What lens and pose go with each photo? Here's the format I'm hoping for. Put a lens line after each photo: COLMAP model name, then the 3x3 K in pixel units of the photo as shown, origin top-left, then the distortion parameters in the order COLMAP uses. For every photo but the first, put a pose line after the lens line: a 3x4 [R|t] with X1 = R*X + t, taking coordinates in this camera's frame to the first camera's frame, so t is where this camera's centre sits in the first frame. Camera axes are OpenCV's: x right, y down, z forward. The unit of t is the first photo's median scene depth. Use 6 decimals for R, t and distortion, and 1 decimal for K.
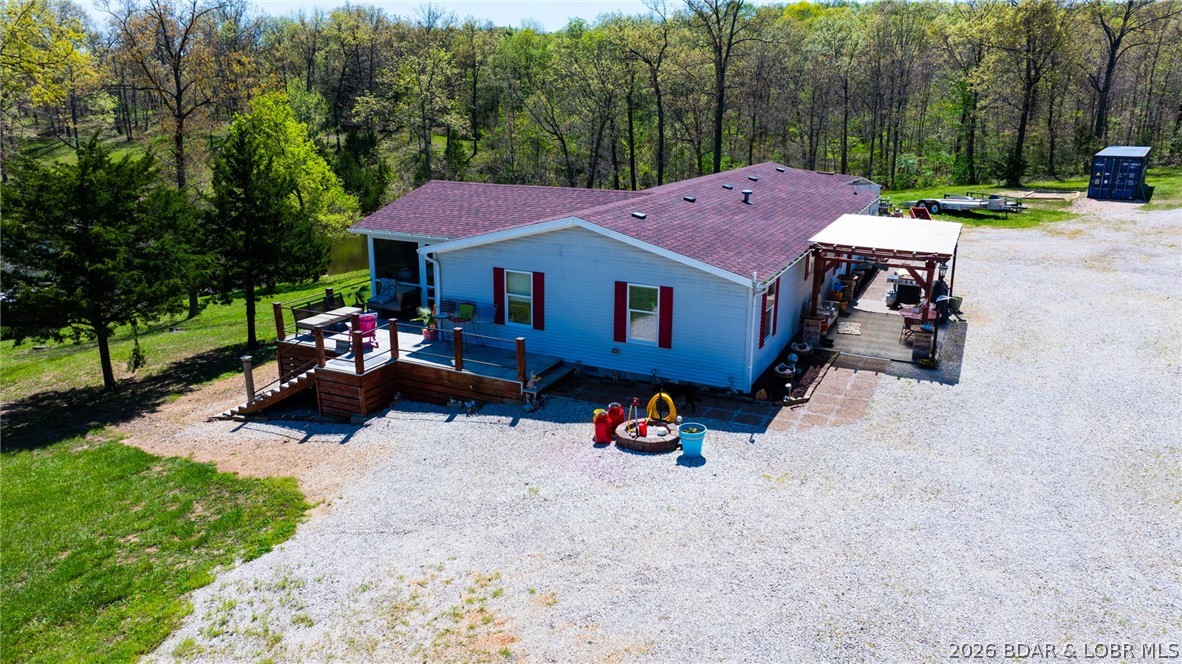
lens RADIAL K [[823.2, 0, 591.0], [0, 823.2, 332.0], [0, 0, 1]] dist [-0.024312, 0.006315]
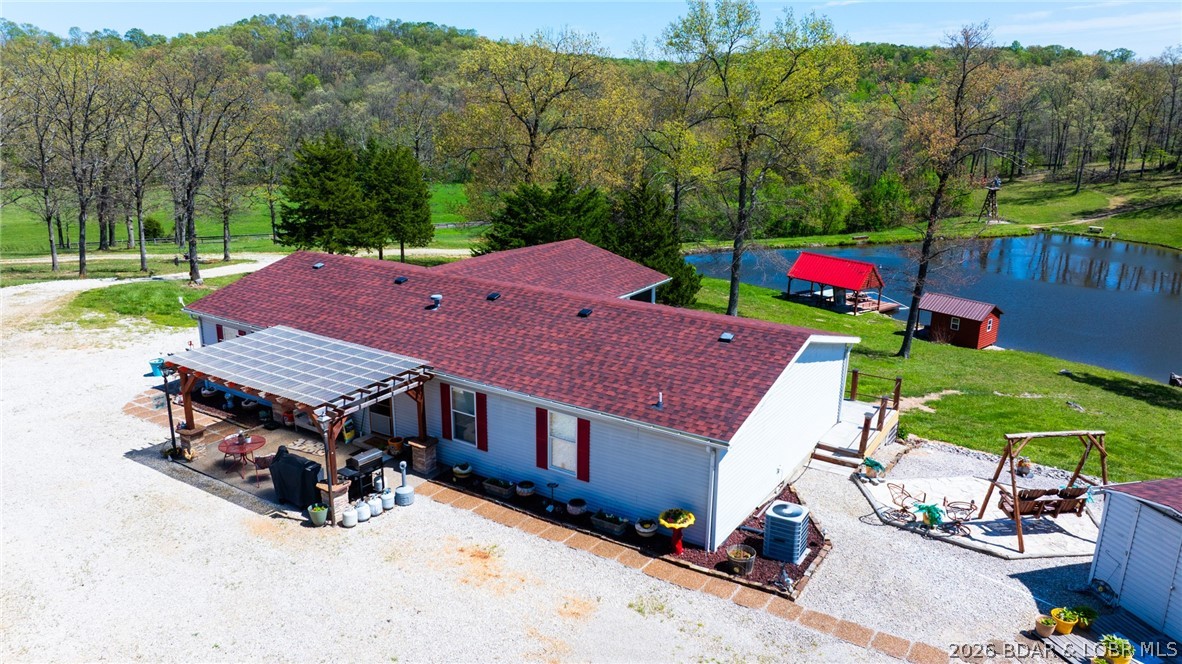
lens RADIAL K [[823.2, 0, 591.0], [0, 823.2, 332.0], [0, 0, 1]] dist [-0.024312, 0.006315]
pose [[-0.129265, 0.261241, -0.956579, 1.414069], [-0.275629, 0.917191, 0.287730, -0.594834], [0.952533, 0.300854, -0.046555, 1.649973]]
